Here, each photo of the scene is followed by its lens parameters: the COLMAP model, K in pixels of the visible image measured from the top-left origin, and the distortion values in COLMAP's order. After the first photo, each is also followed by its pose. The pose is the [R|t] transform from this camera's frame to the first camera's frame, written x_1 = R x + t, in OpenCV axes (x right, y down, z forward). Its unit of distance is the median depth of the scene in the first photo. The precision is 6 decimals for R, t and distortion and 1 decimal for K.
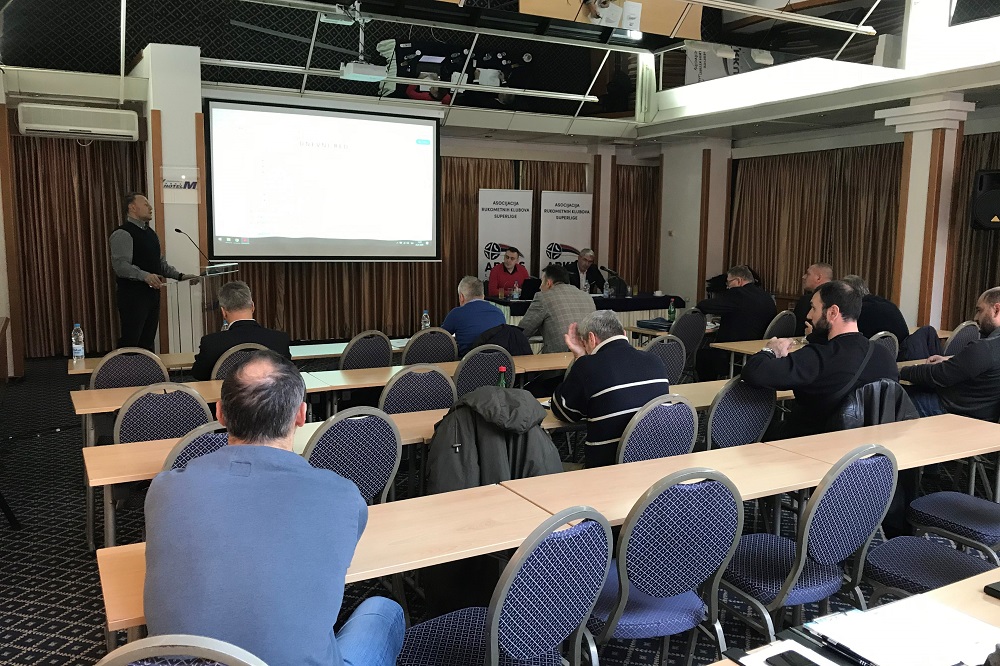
lens RADIAL K [[819.1, 0, 502.0], [0, 819.1, 337.1], [0, 0, 1]] dist [0.004505, 0.009254]
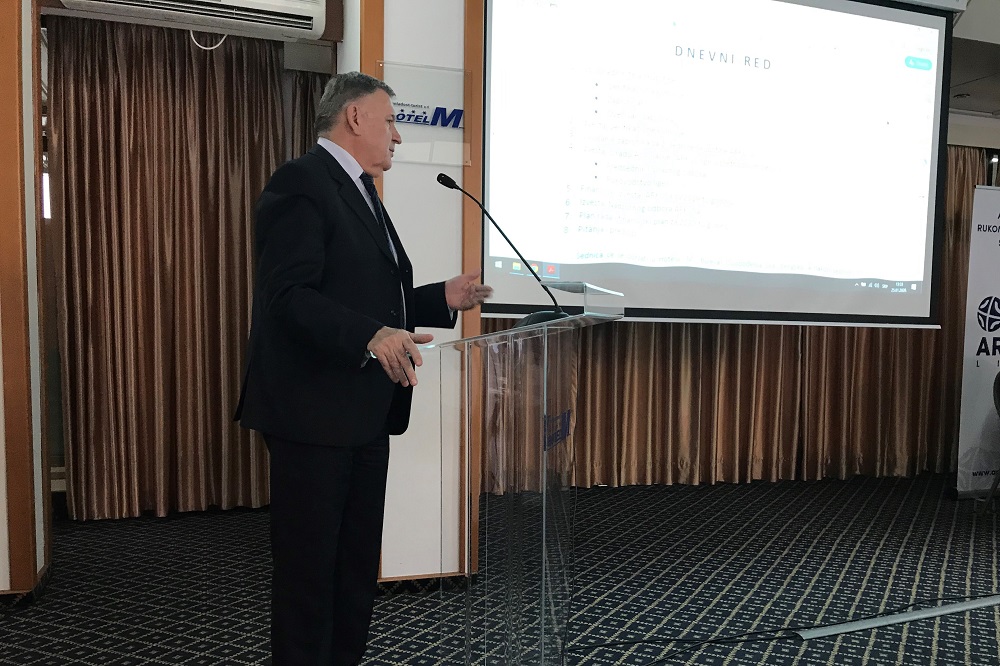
lens RADIAL K [[872.4, 0, 537.3], [0, 872.4, 391.9], [0, 0, 1]] dist [-0.011180, 0.043499]
pose [[0.989958, 0.014791, -0.140587, -0.207832], [-0.023659, 0.997820, -0.061614, -0.019901], [0.139369, 0.064322, 0.988149, 0.449561]]
